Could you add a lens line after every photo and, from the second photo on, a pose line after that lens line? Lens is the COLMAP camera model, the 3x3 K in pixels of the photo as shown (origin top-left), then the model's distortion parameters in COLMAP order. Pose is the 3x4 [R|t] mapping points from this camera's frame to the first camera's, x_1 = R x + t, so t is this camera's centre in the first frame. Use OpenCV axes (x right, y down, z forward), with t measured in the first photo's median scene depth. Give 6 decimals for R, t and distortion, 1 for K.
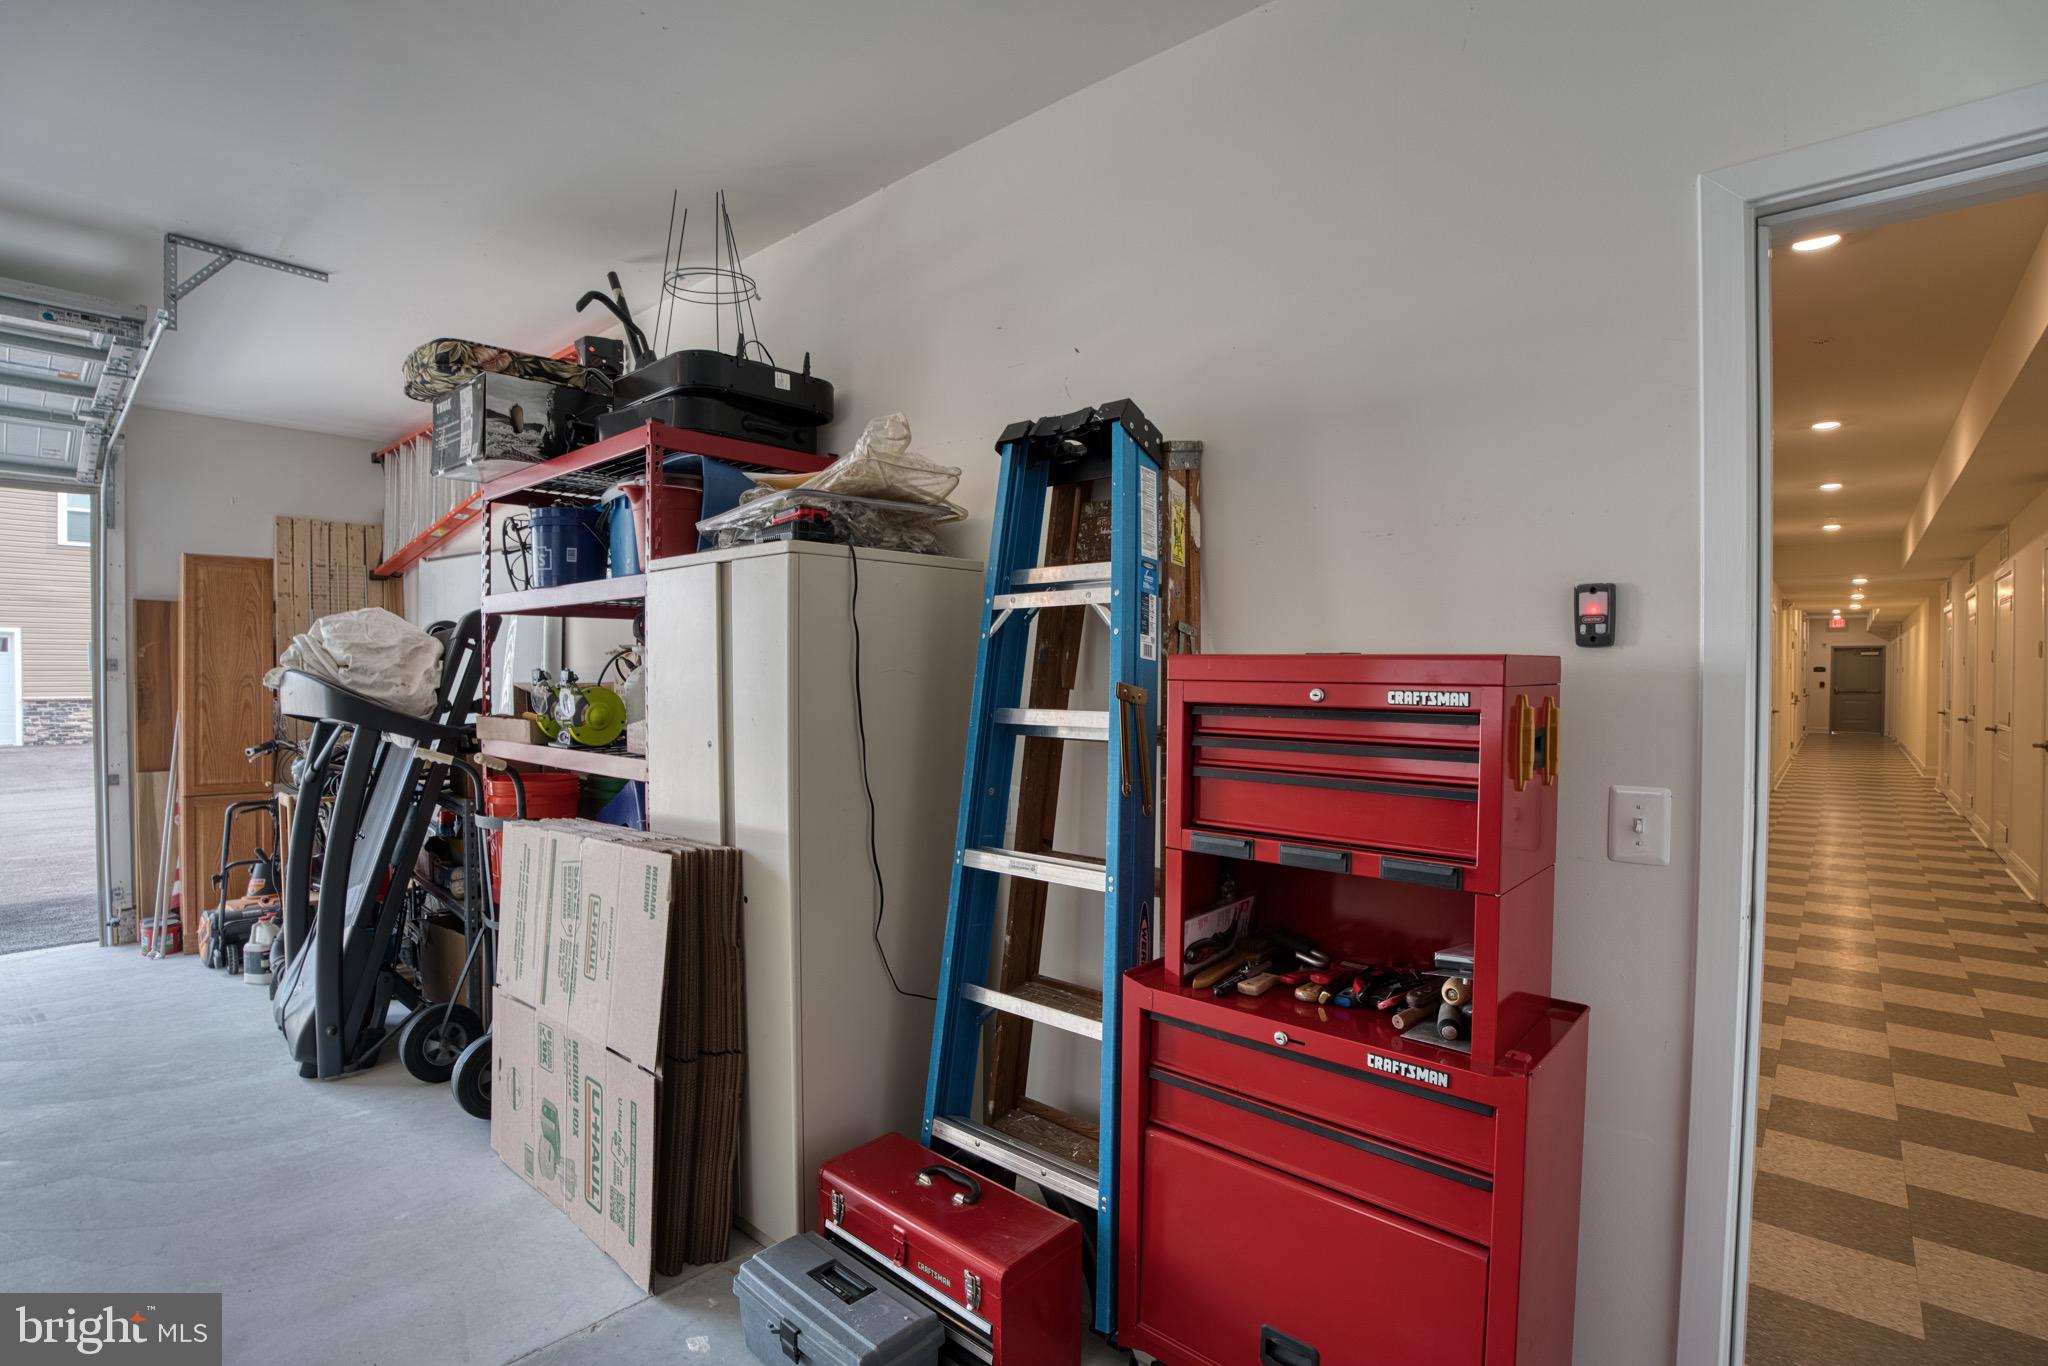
lens RADIAL K [[930.9, 0, 1034.1], [0, 930.9, 679.1], [0, 0, 1]] dist [-0.057777, 0.008565]
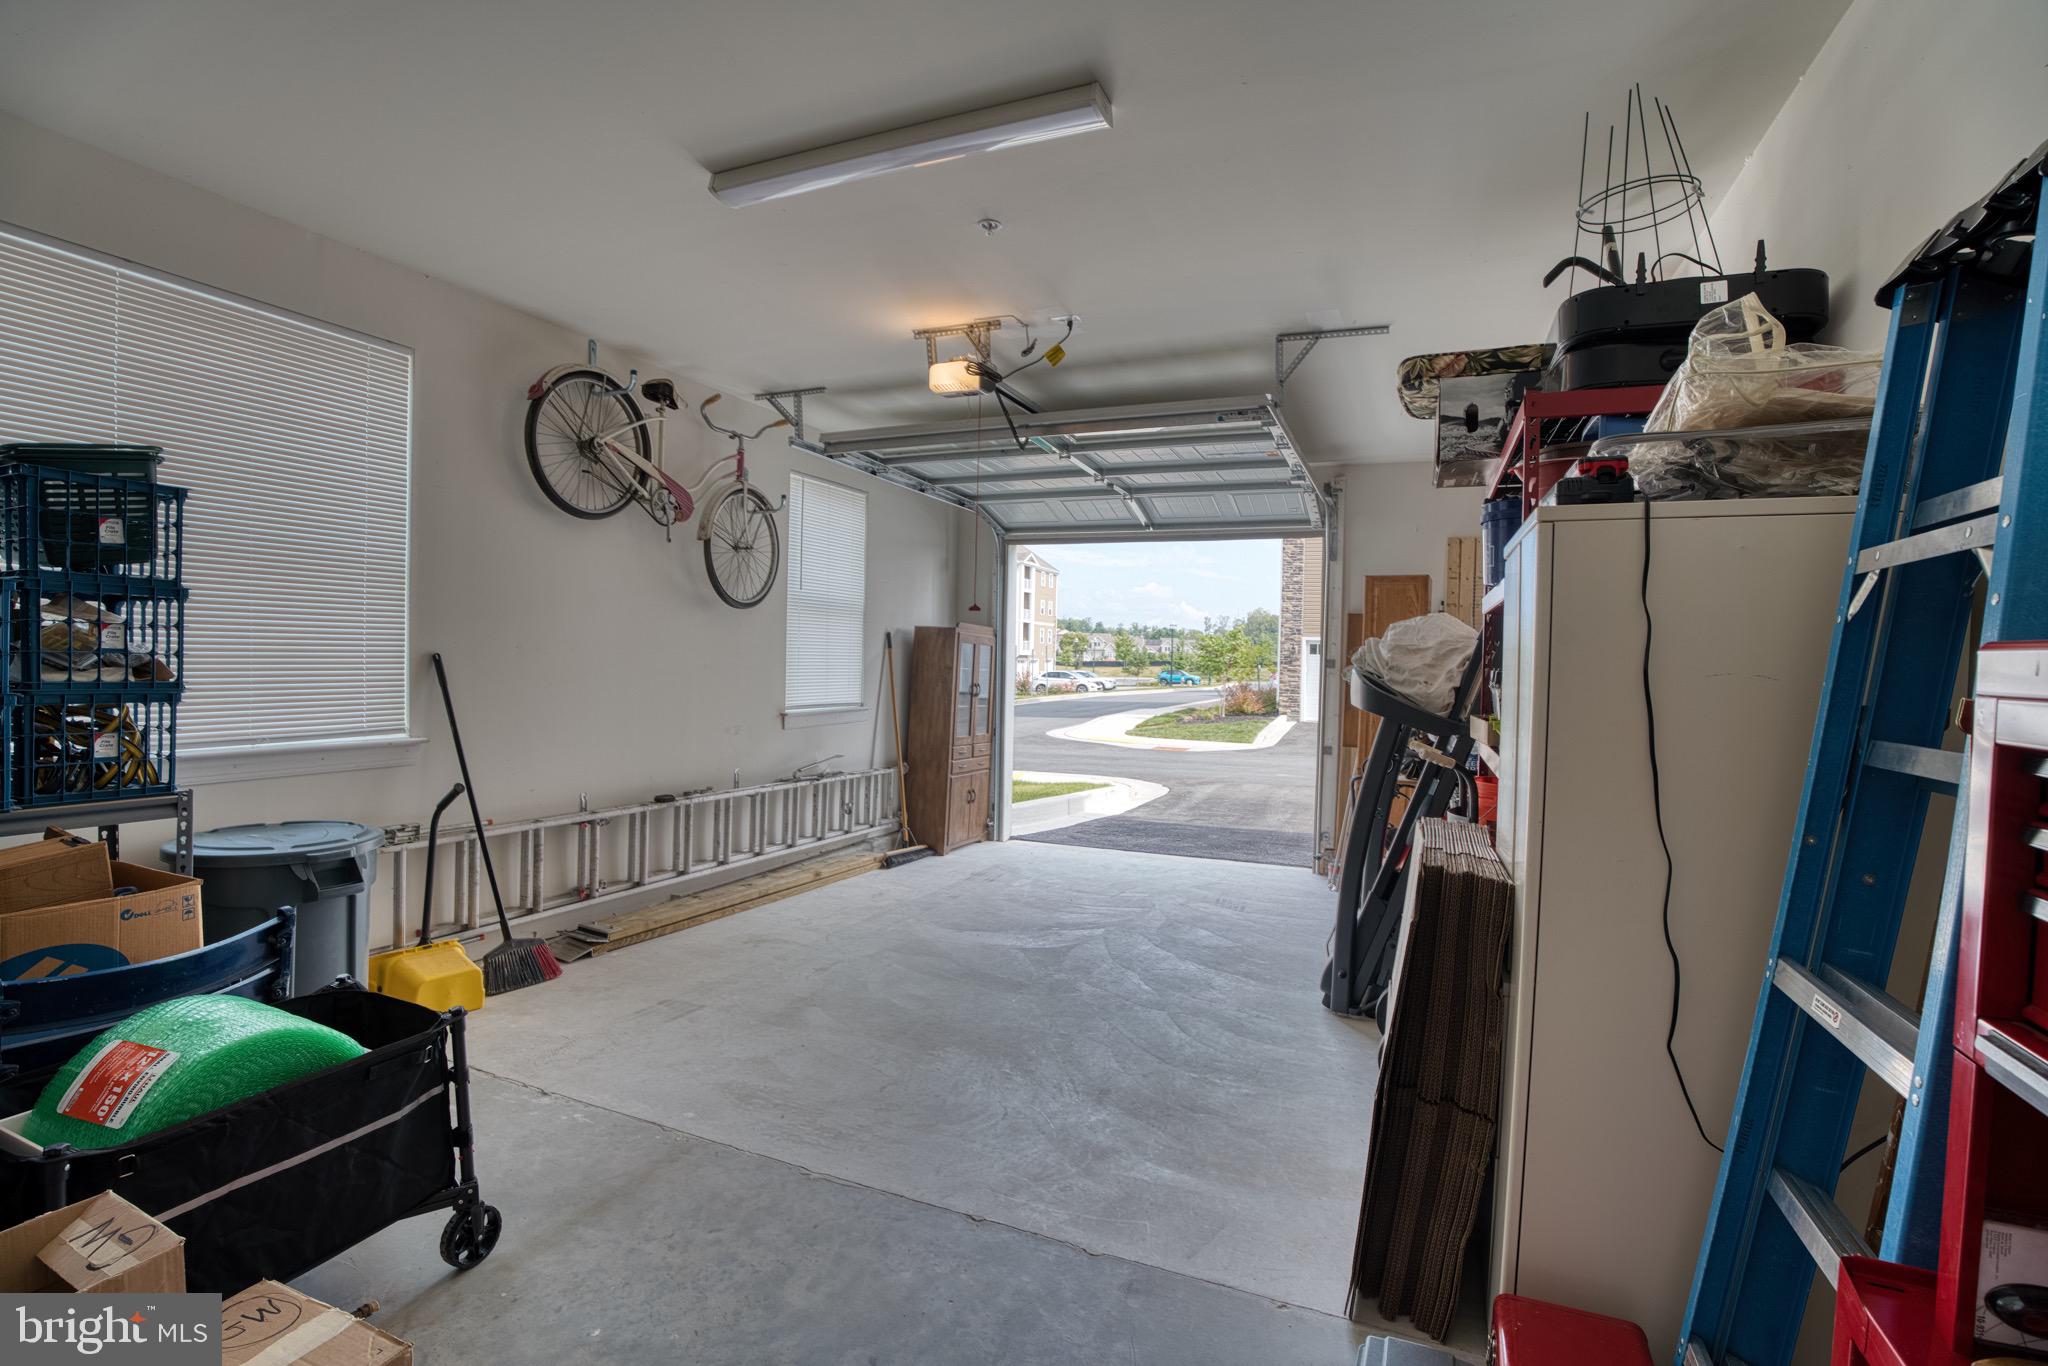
lens RADIAL K [[930.9, 0, 1034.1], [0, 930.9, 679.1], [0, 0, 1]] dist [-0.057777, 0.008565]
pose [[0.327883, 0.024258, -0.944407, 0.219706], [-0.030519, 0.999420, 0.015075, -0.000558], [0.944225, 0.023880, 0.328434, 0.217197]]
